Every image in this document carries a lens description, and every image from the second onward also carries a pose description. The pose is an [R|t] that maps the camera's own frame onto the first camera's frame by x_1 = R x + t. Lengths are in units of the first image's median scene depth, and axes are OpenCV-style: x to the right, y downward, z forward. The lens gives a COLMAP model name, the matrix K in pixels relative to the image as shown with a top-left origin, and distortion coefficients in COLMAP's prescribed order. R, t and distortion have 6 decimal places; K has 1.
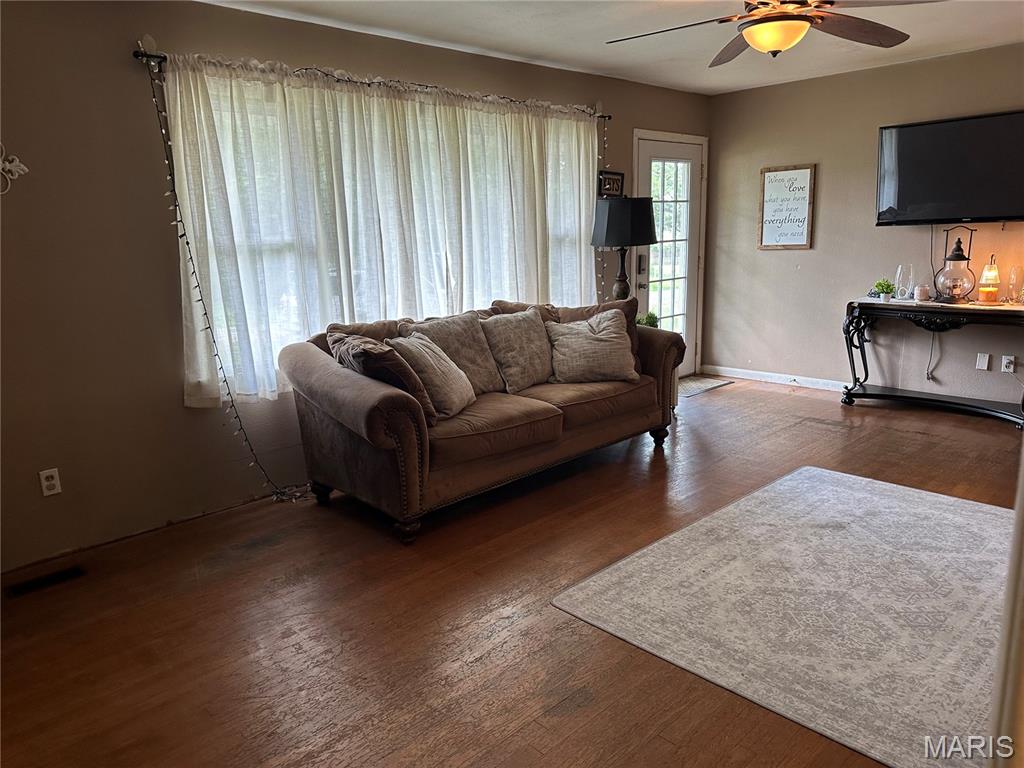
lens RADIAL K [[724.0, 0, 511.4], [0, 724.0, 382.5], [0, 0, 1]] dist [0.047543, -0.051818]
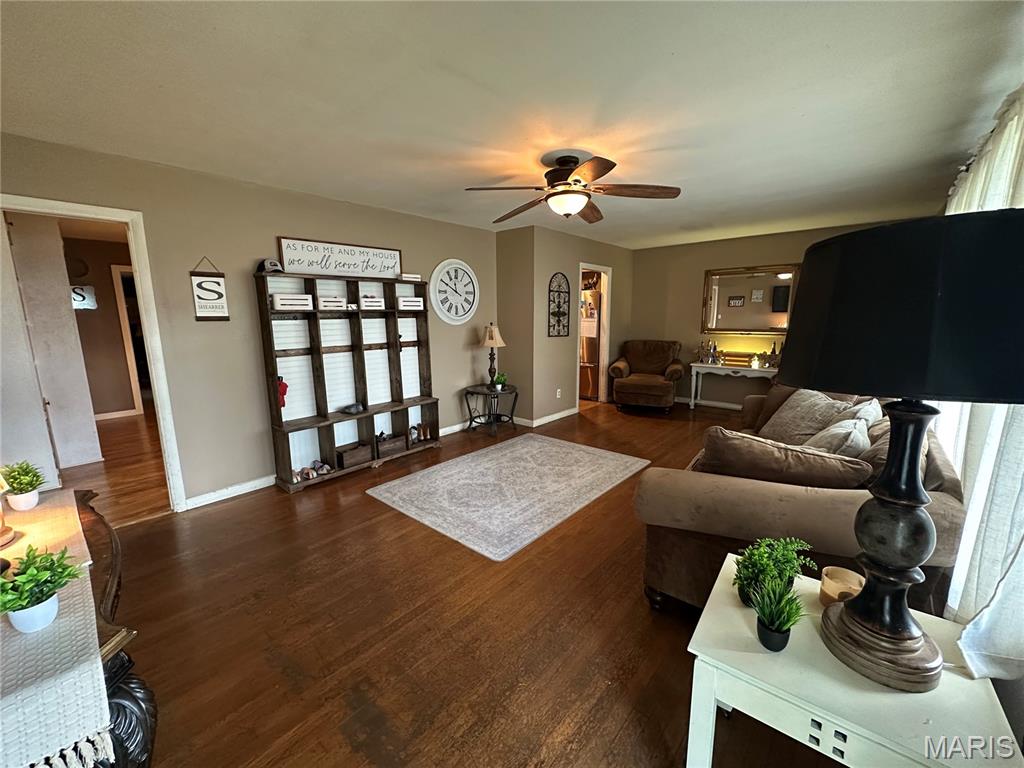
lens RADIAL K [[413.9, 0, 515.2], [0, 413.9, 388.1], [0, 0, 1]] dist [-0.002594, 0.001832]
pose [[-0.994783, 0.058151, -0.083813, 0.577706], [0.021997, 0.924562, 0.380396, -0.454165], [0.099611, 0.376568, -0.921018, 1.992657]]
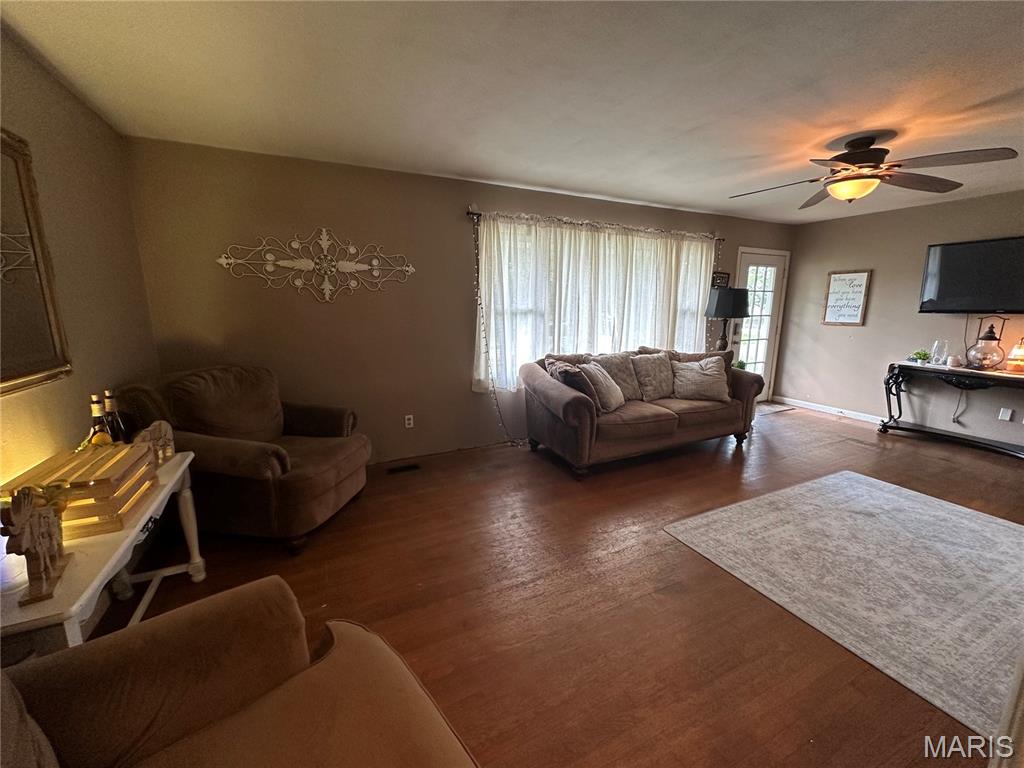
lens RADIAL K [[413.9, 0, 509.1], [0, 413.9, 380.9], [0, 0, 1]] dist [-0.002594, 0.001832]
pose [[0.950795, 0.091263, -0.296074, -0.026352], [-0.095402, 0.995439, 0.000467, -0.004029], [0.294766, 0.027802, 0.955165, -0.027536]]
